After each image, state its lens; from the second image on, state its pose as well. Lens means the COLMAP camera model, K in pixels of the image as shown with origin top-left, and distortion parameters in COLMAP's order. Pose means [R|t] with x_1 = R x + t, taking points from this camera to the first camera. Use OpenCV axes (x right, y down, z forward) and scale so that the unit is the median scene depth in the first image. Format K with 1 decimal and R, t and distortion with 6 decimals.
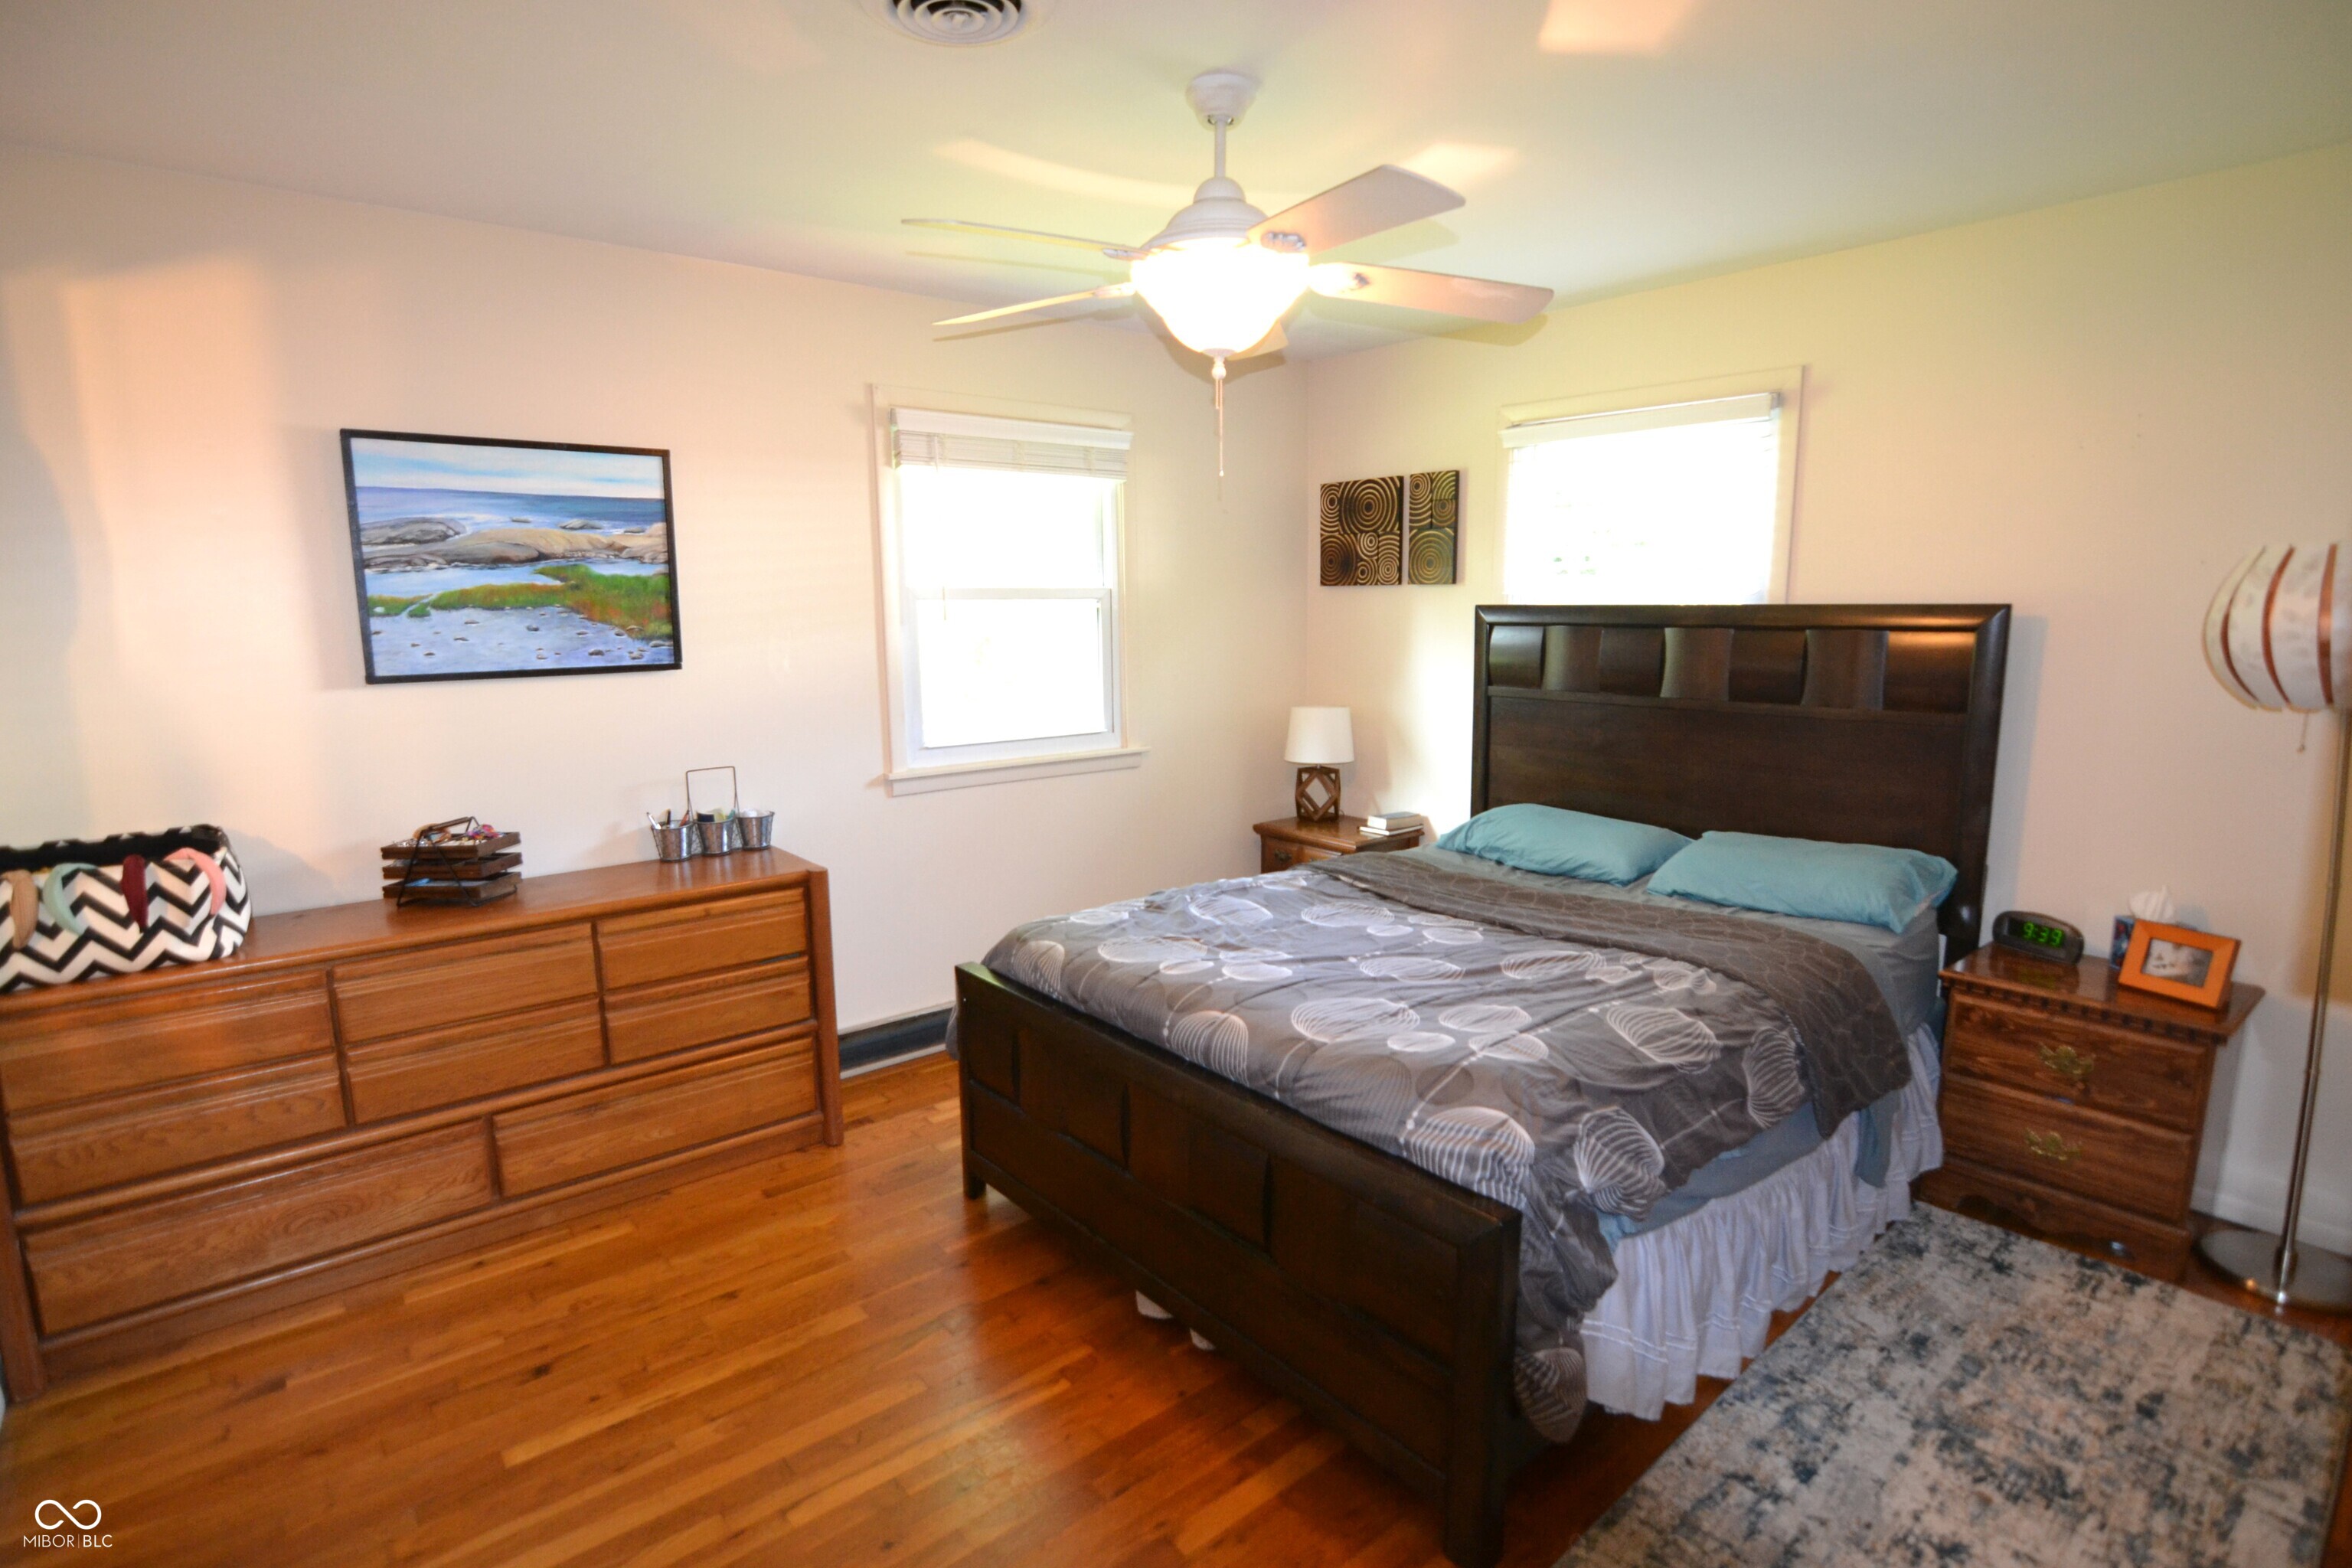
lens RADIAL K [[1177.2, 0, 1176.0], [0, 1177.2, 784.0], [0, 0, 1]] dist [-0.021892, -0.000171]
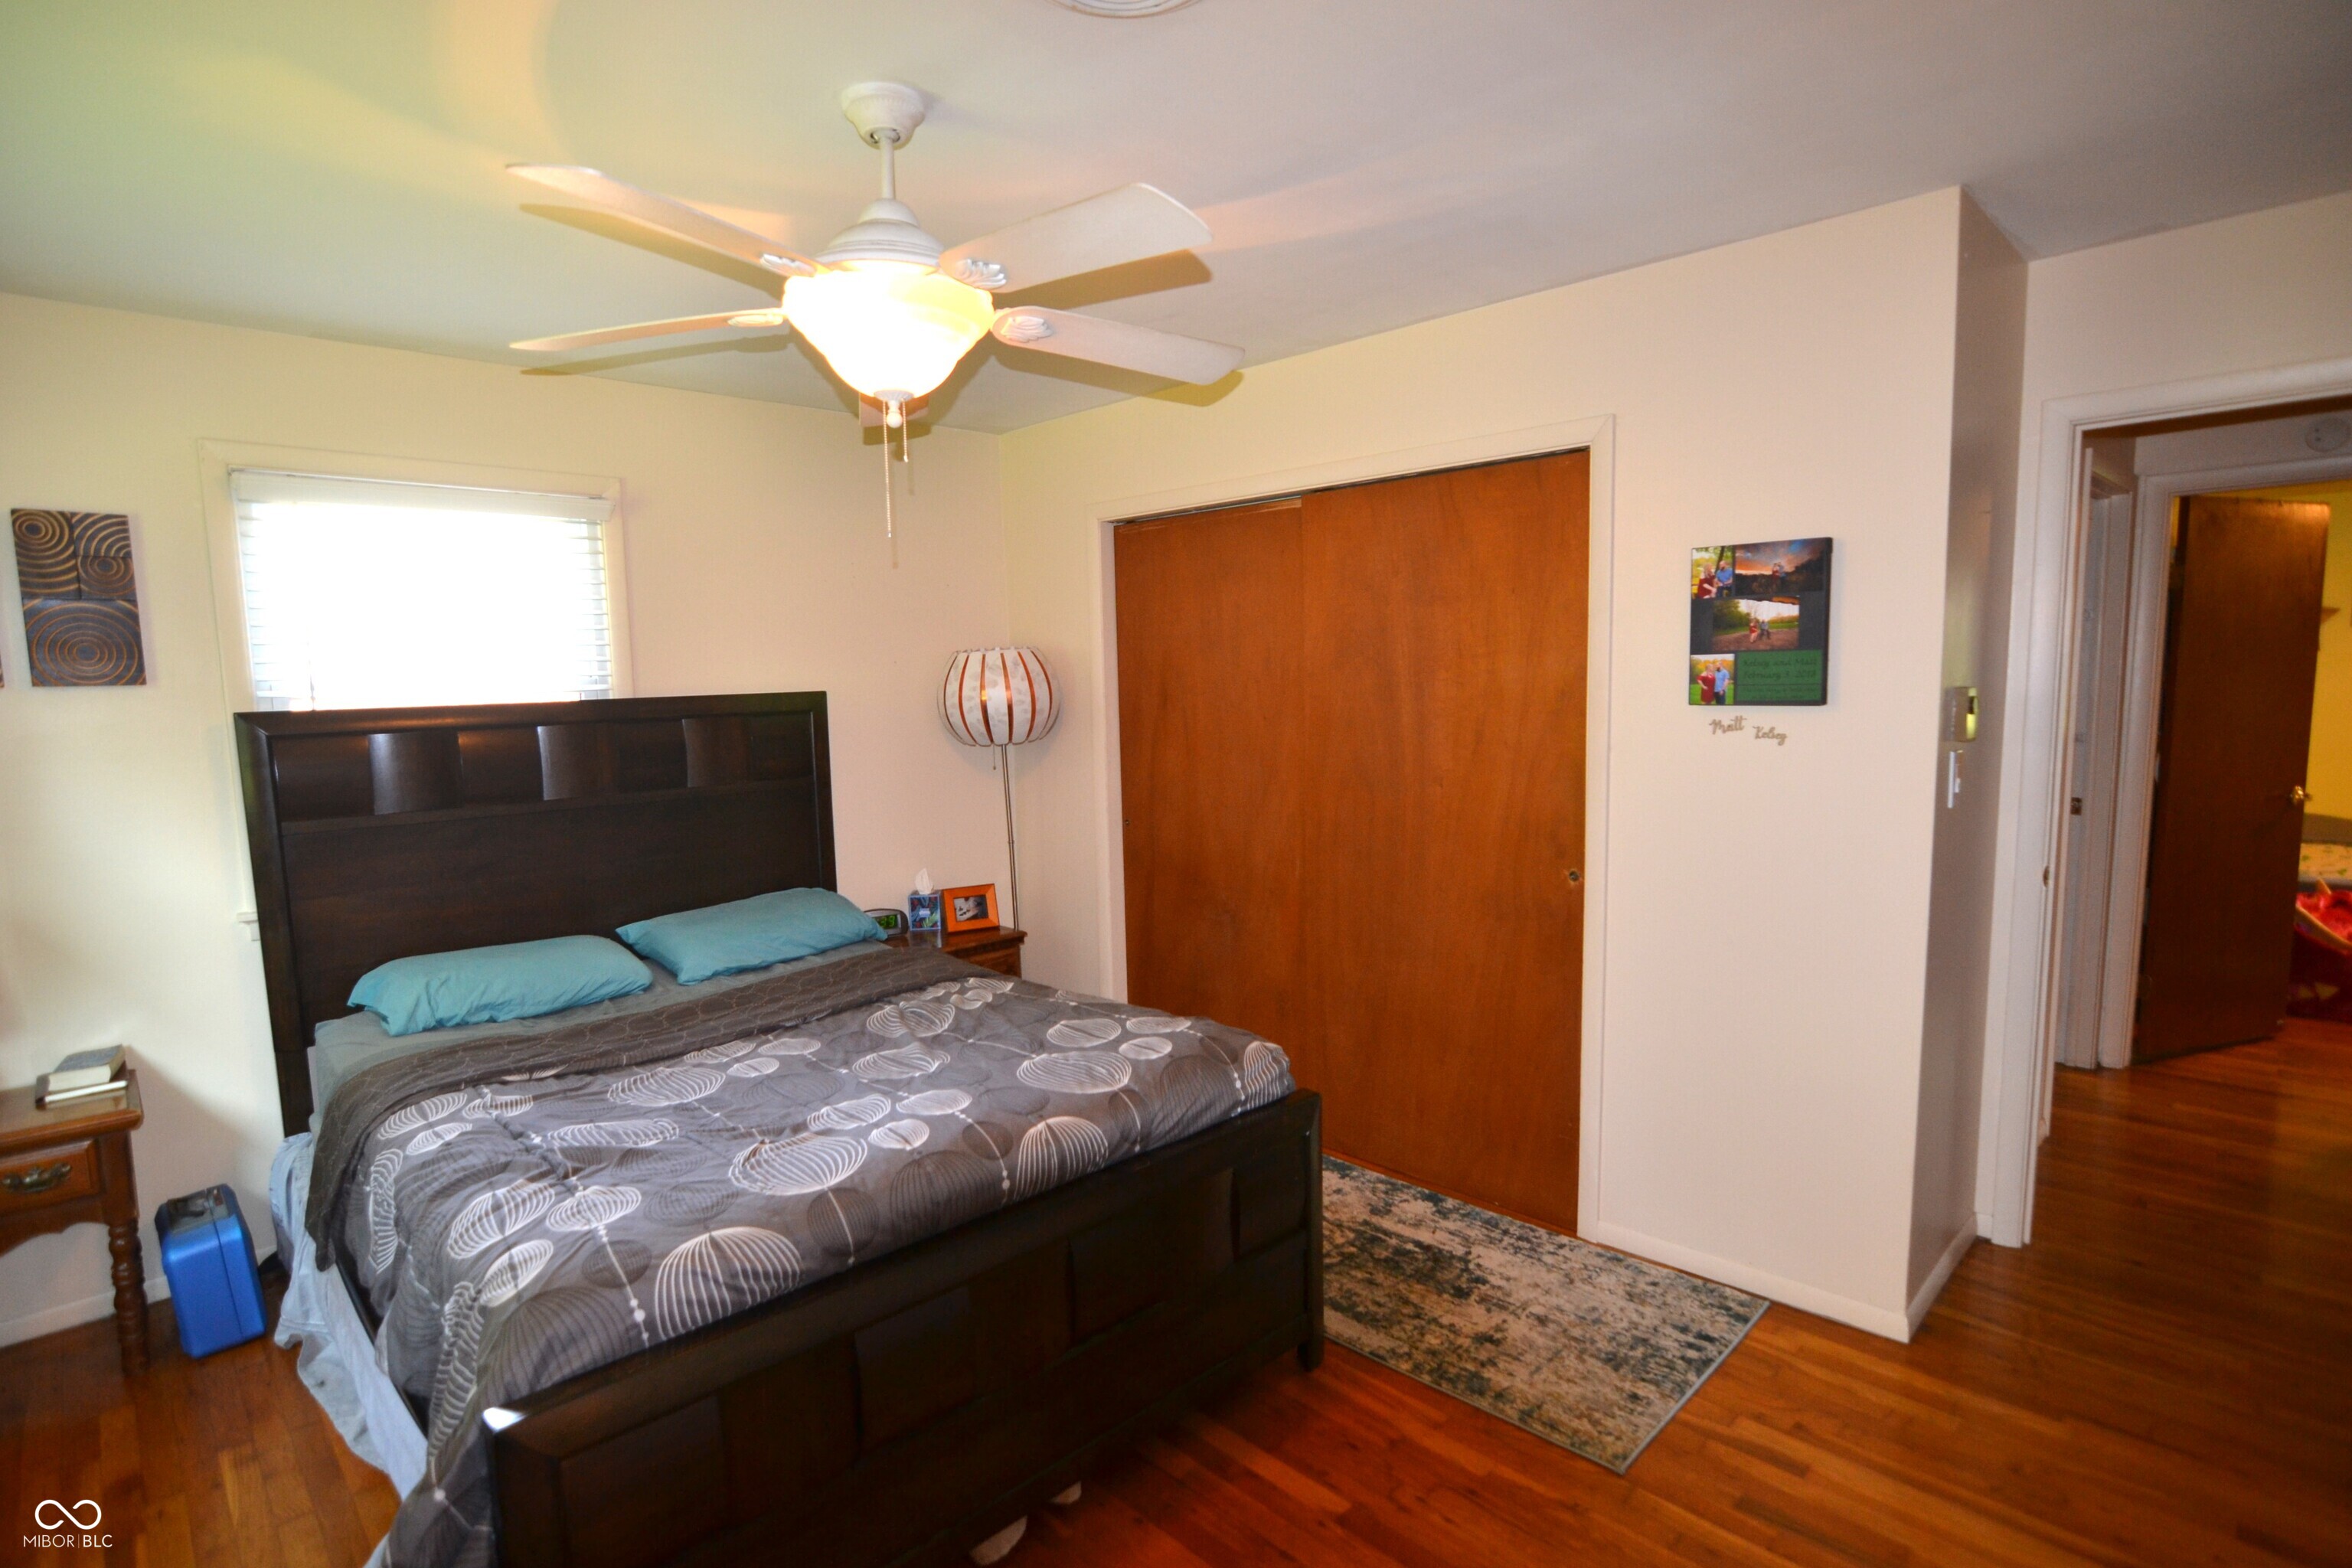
lens RADIAL K [[1145.4, 0, 1176.0], [0, 1145.4, 784.0], [0, 0, 1]] dist [-0.000288, 0.000144]
pose [[-0.050266, -0.086997, 0.994940, -0.634843], [0.181759, 0.978766, 0.094765, -0.100708], [-0.982057, 0.185603, -0.033386, 0.661695]]
